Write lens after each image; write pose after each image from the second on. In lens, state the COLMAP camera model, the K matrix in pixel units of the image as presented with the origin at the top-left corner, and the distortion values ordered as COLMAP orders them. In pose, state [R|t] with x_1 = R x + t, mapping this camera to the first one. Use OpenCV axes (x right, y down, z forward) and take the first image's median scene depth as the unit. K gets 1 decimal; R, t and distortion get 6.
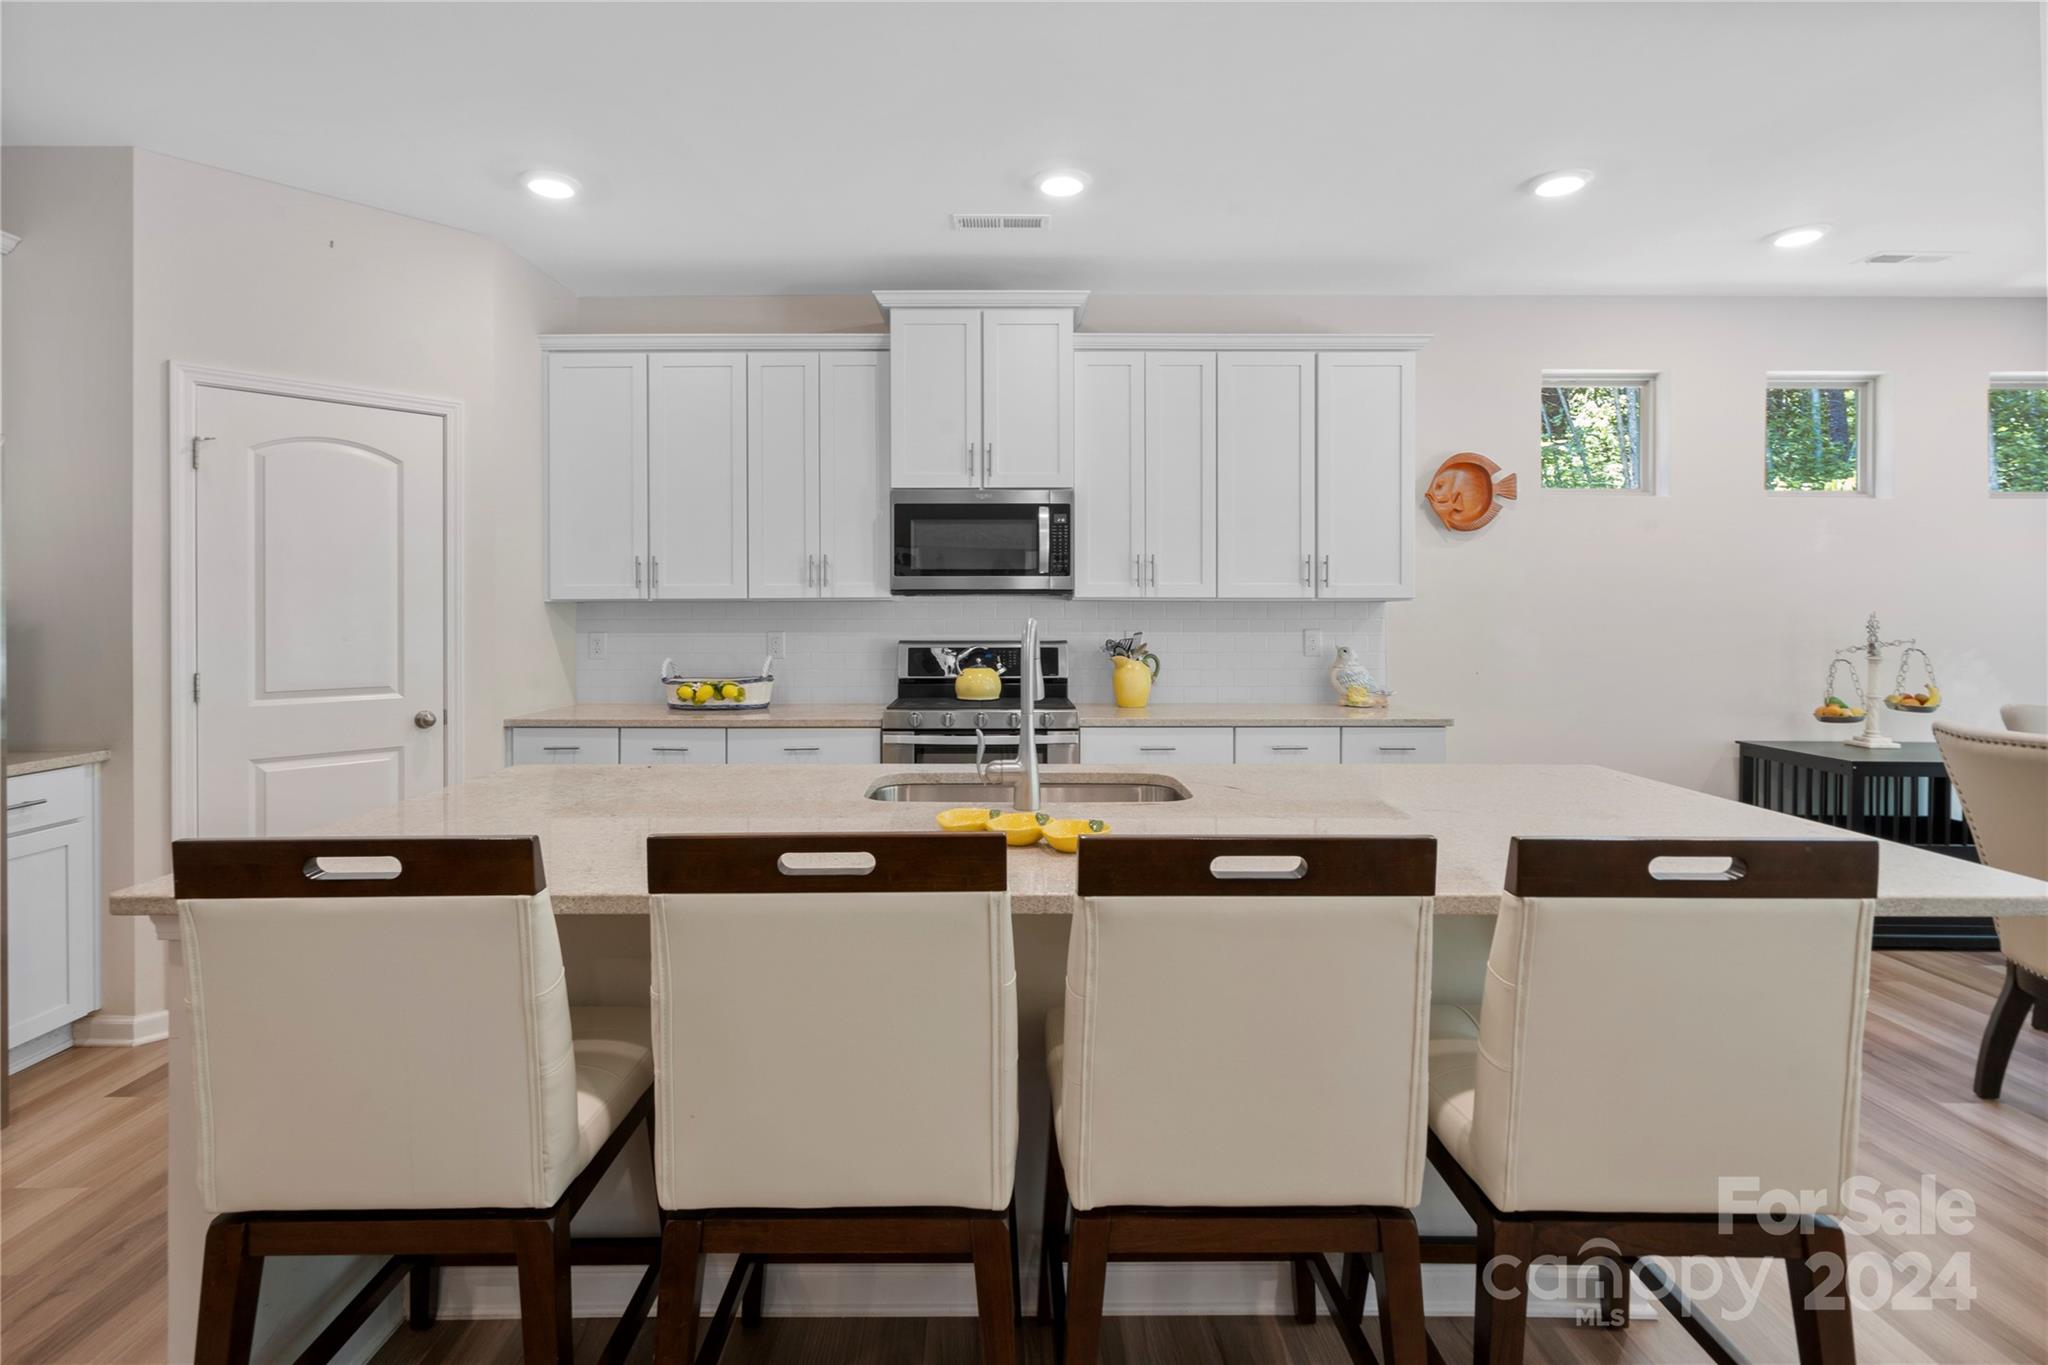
lens RADIAL K [[986.0, 0, 998.8], [0, 986.0, 611.0], [0, 0, 1]] dist [0.002106, 0.000575]
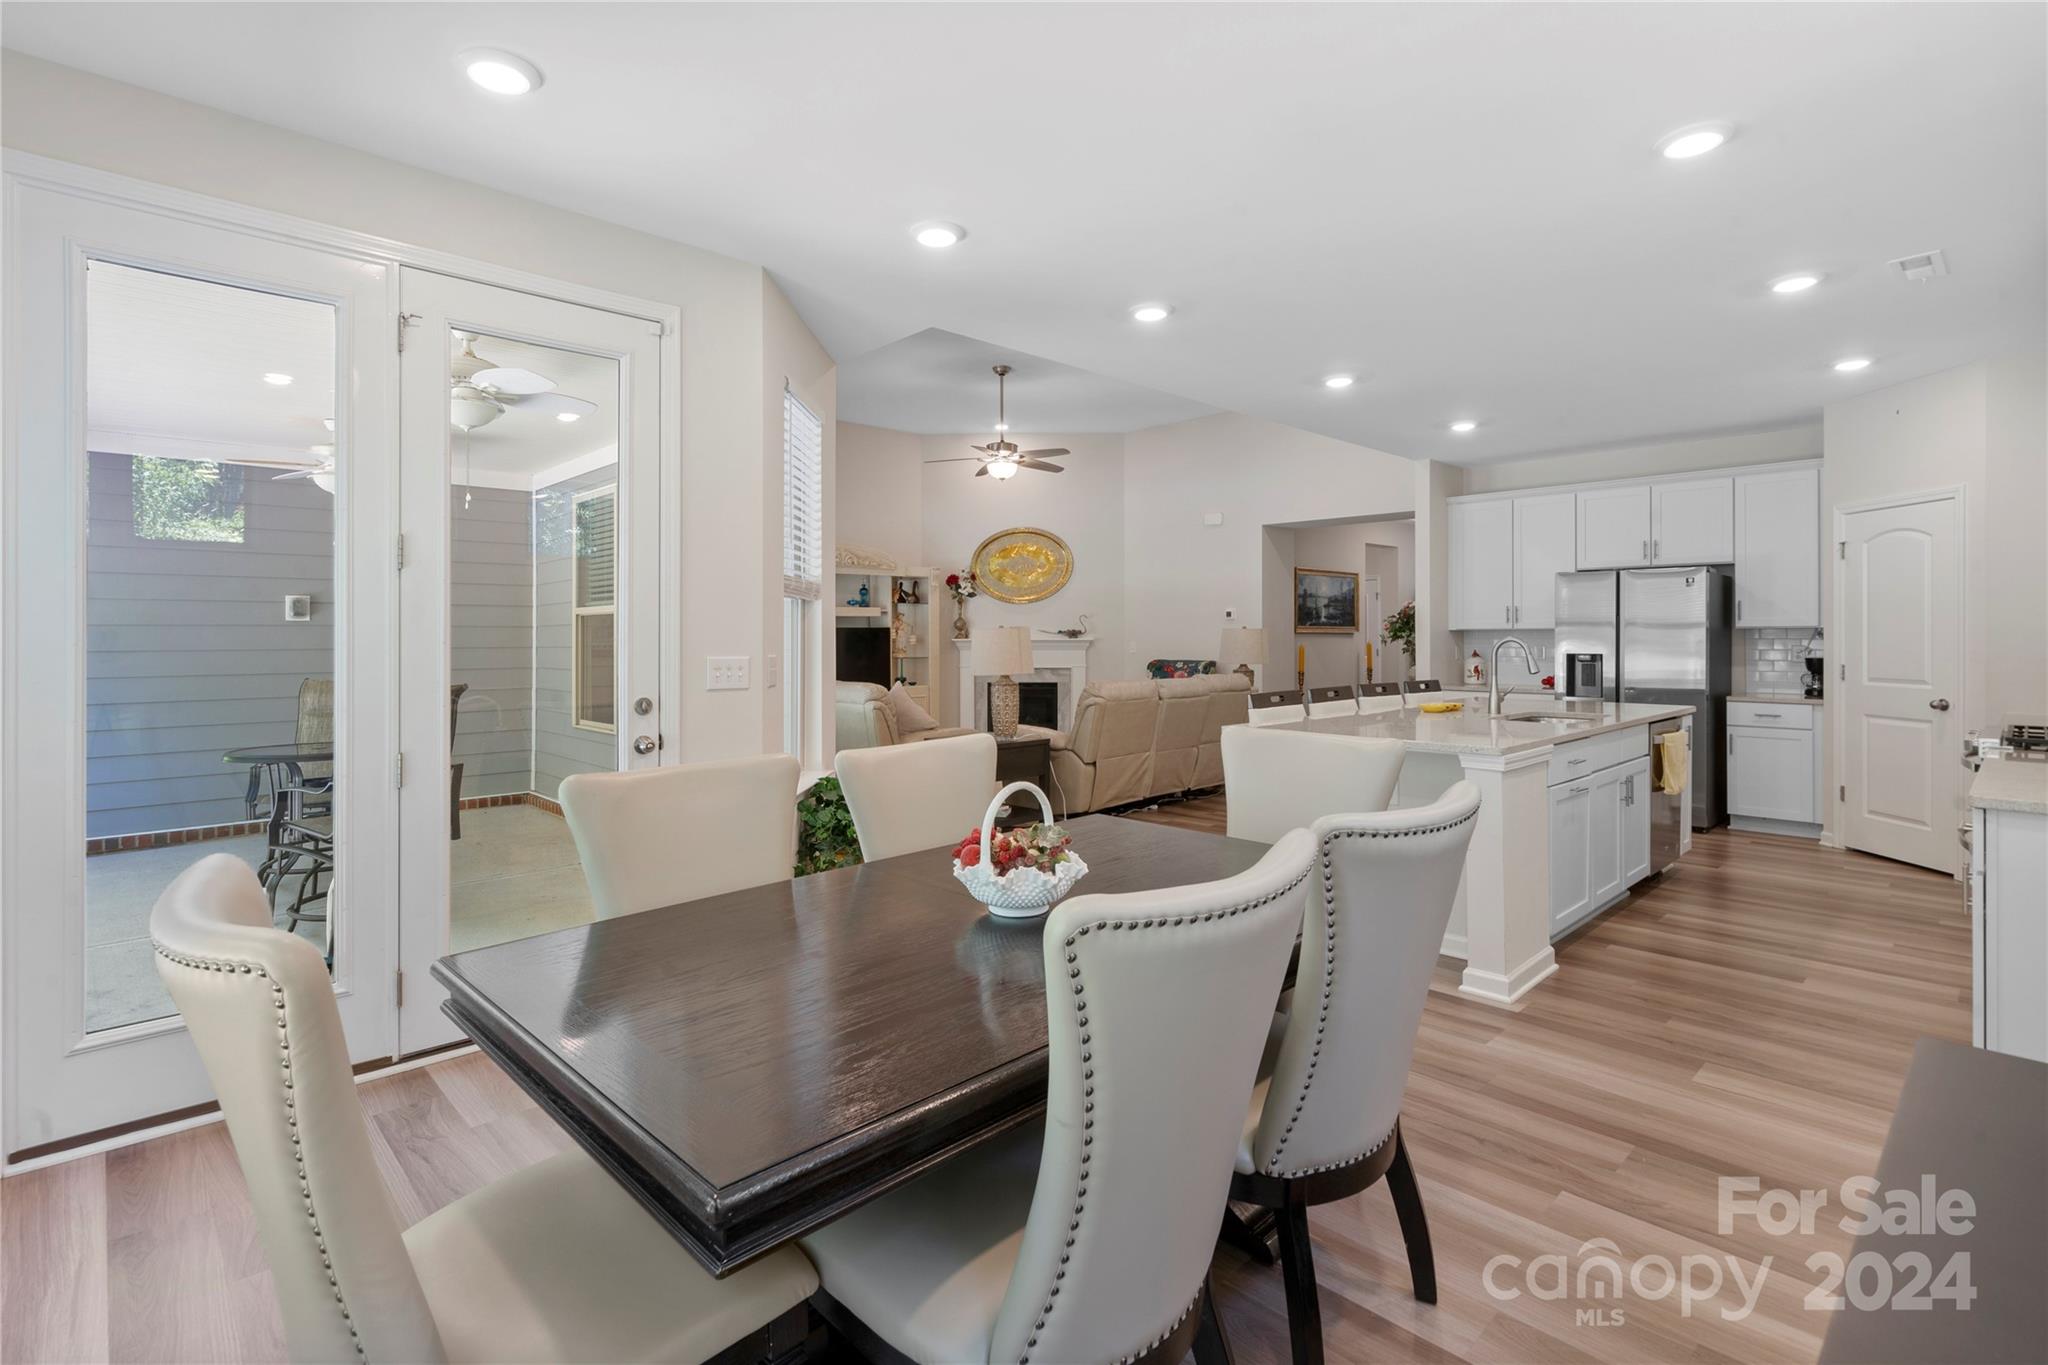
lens RADIAL K [[957.0, 0, 1025.0], [0, 957.0, 631.4], [0, 0, 1]] dist [0.018432, 0.000087]
pose [[-0.721444, -0.000786, -0.692472, 1.253345], [0.002636, 0.999989, -0.003881, 0.001420], [0.692468, -0.004626, -0.721434, 0.957600]]
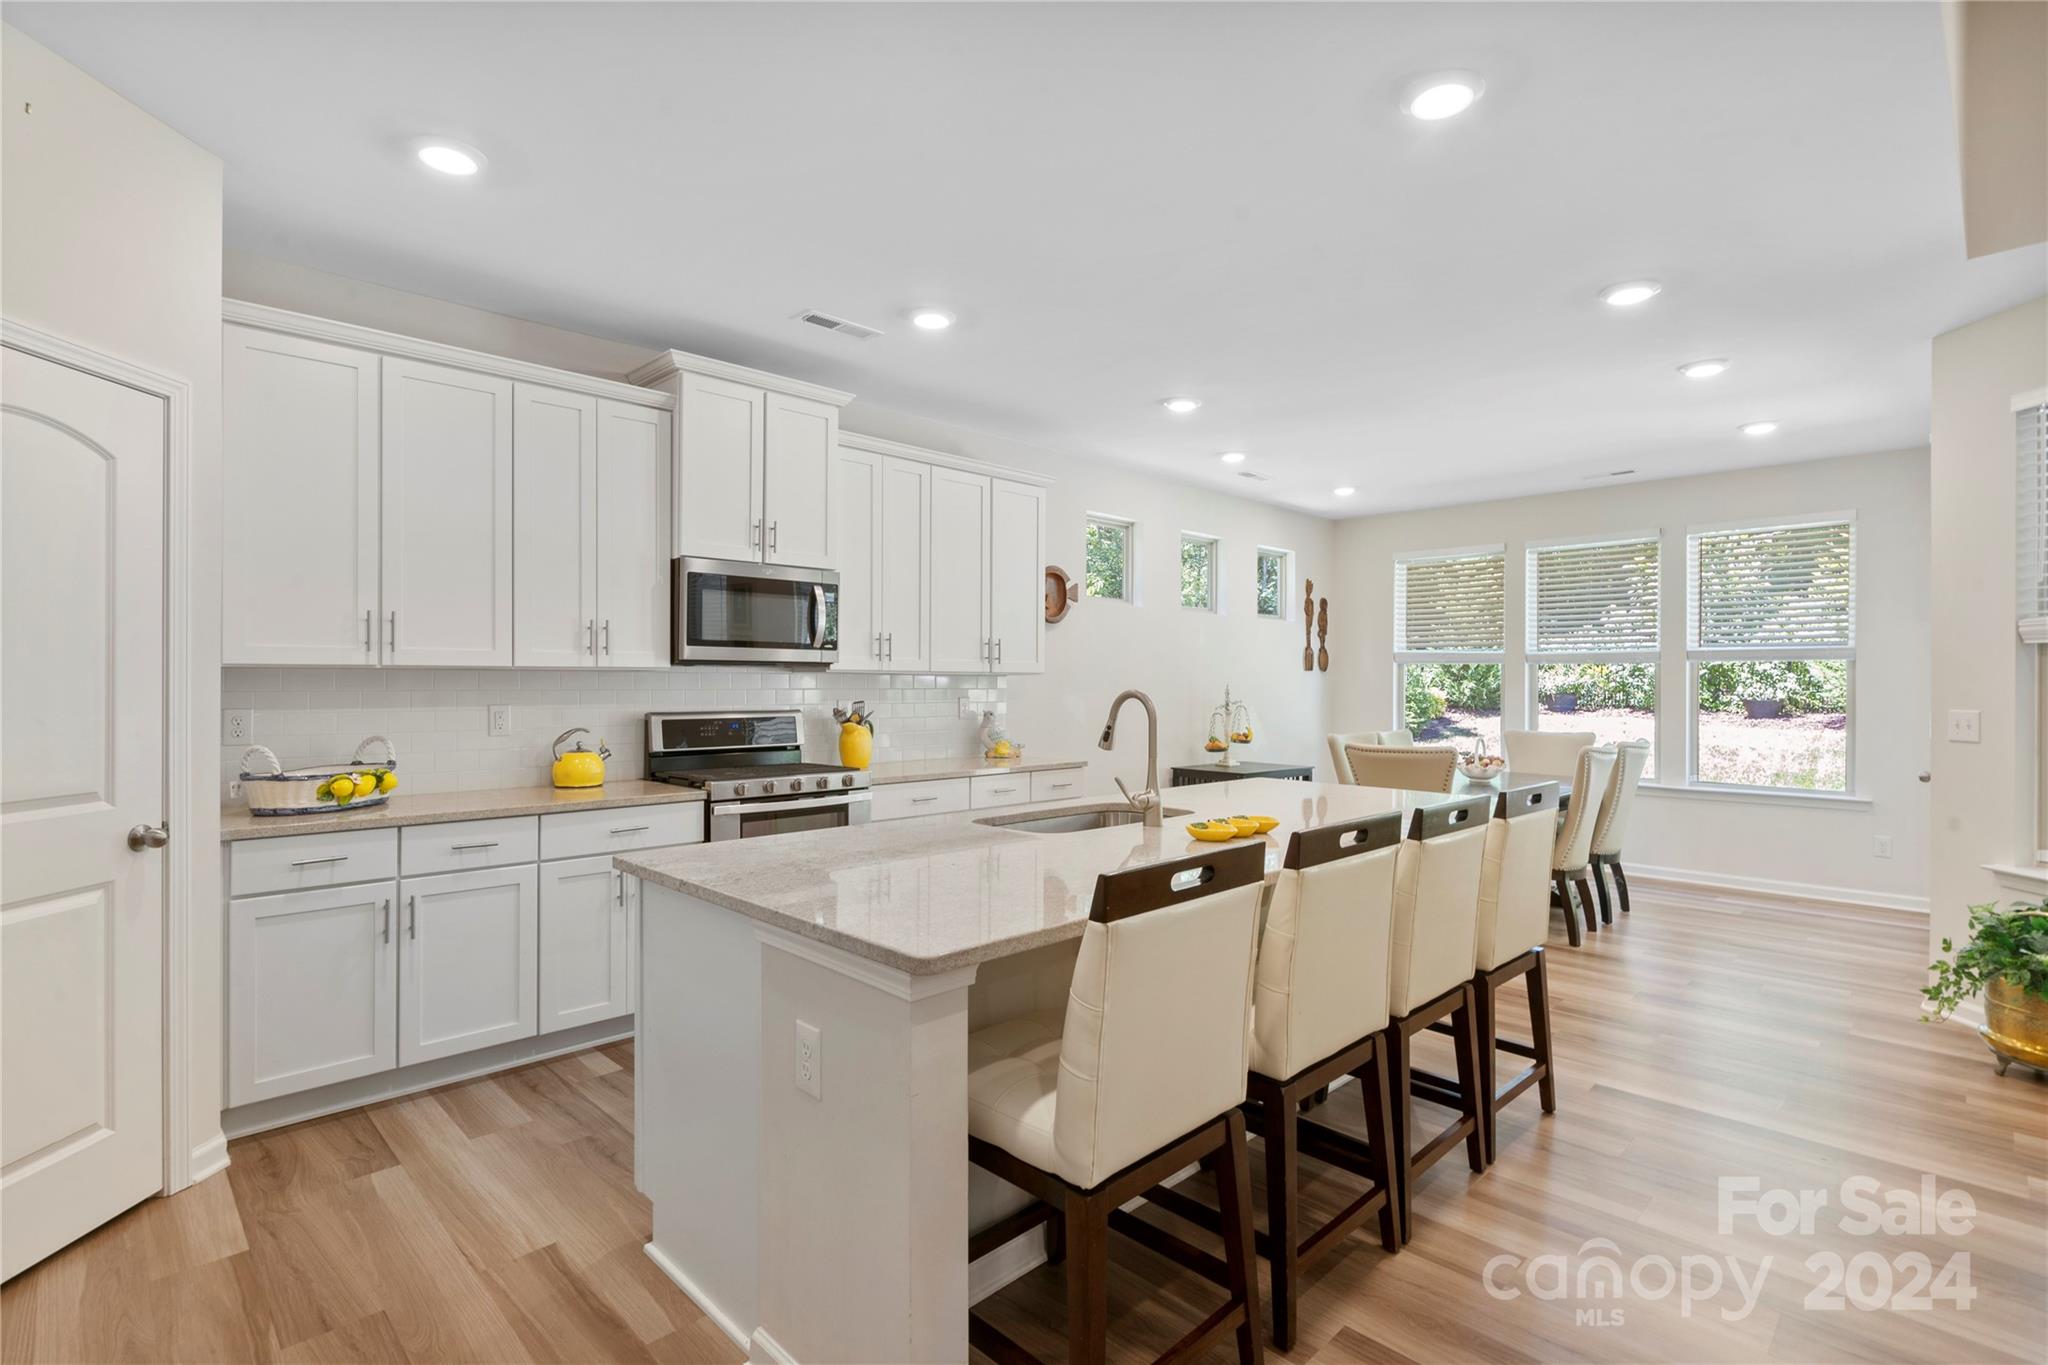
lens RADIAL K [[973.1, 0, 997.7], [0, 973.1, 695.1], [0, 0, 1]] dist [-0.002443, 0.000743]
pose [[0.723508, -0.005590, 0.690294, -0.537778], [-0.005394, 0.999891, 0.013751, -0.001620], [-0.690295, -0.013672, 0.723399, 0.087388]]
